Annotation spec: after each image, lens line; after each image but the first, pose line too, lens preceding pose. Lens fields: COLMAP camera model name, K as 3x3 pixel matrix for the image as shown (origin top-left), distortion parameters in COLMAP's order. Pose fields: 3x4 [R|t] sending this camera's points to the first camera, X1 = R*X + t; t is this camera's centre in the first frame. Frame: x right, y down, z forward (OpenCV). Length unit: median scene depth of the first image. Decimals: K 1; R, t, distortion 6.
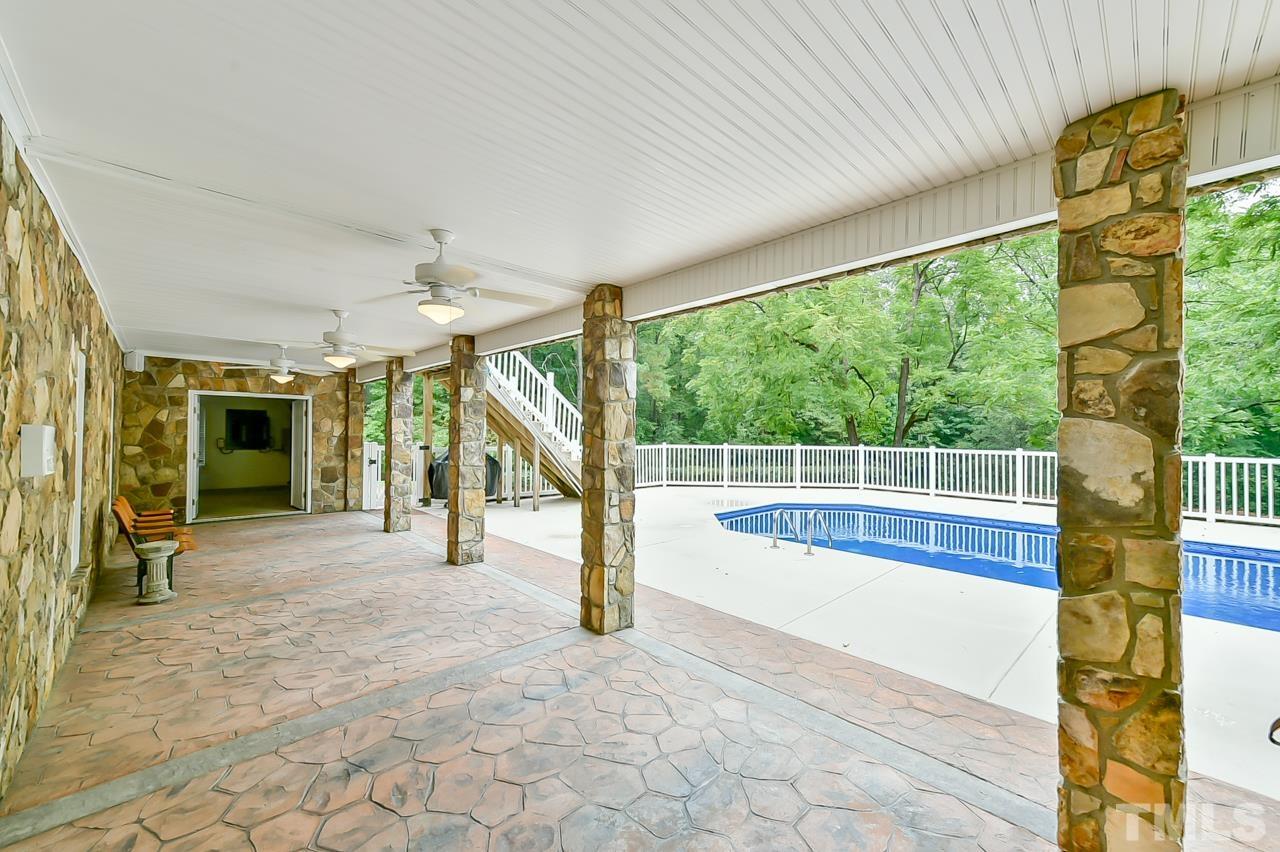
lens RADIAL K [[496.5, 0, 639.7], [0, 496.5, 427.7], [0, 0, 1]] dist [0.015150, 0.000389]
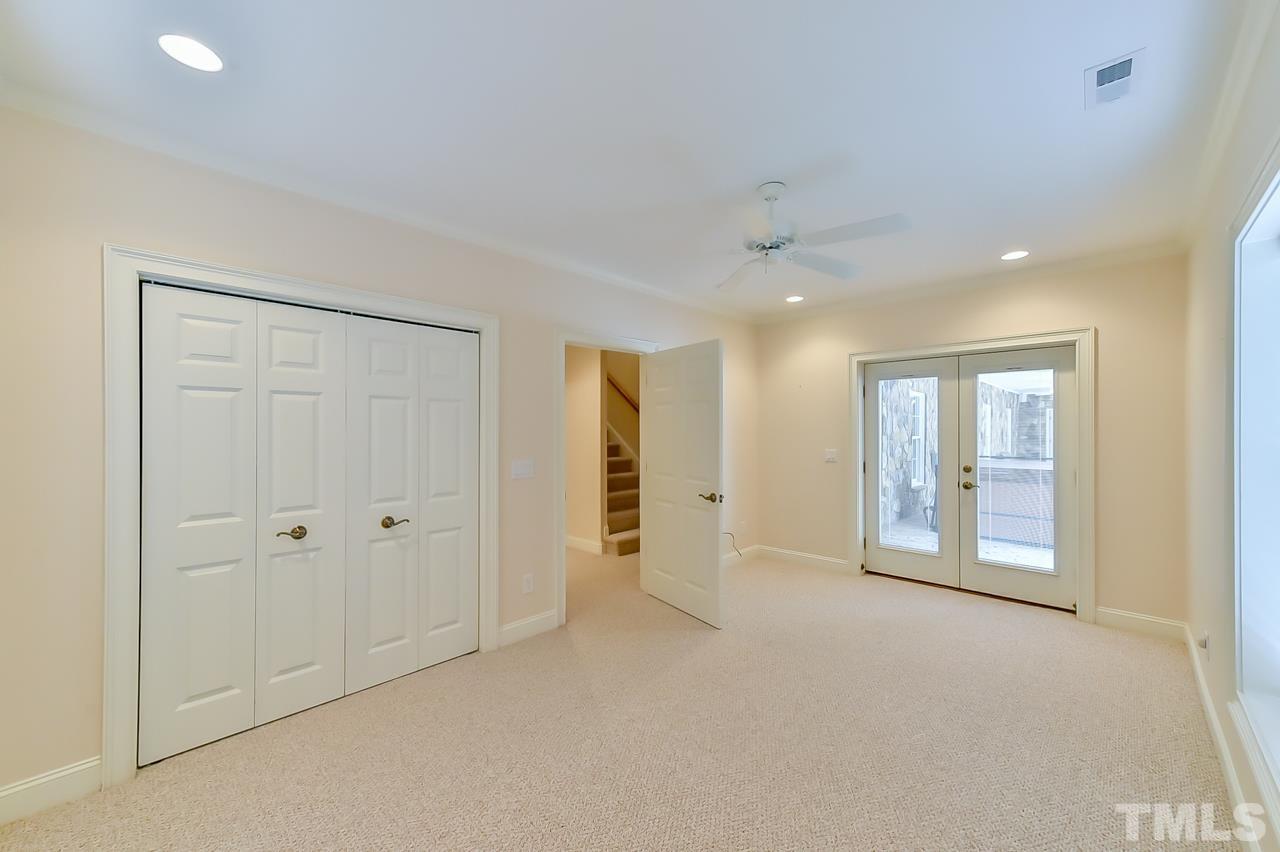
lens RADIAL K [[496.5, 0, 638.9], [0, 496.5, 428.0], [0, 0, 1]] dist [0.015150, 0.000389]
pose [[0.040213, -0.007784, -0.999161, 1.118990], [0.003547, 0.999964, -0.007648, 0.014480], [0.999185, -0.003236, 0.040239, -0.771957]]
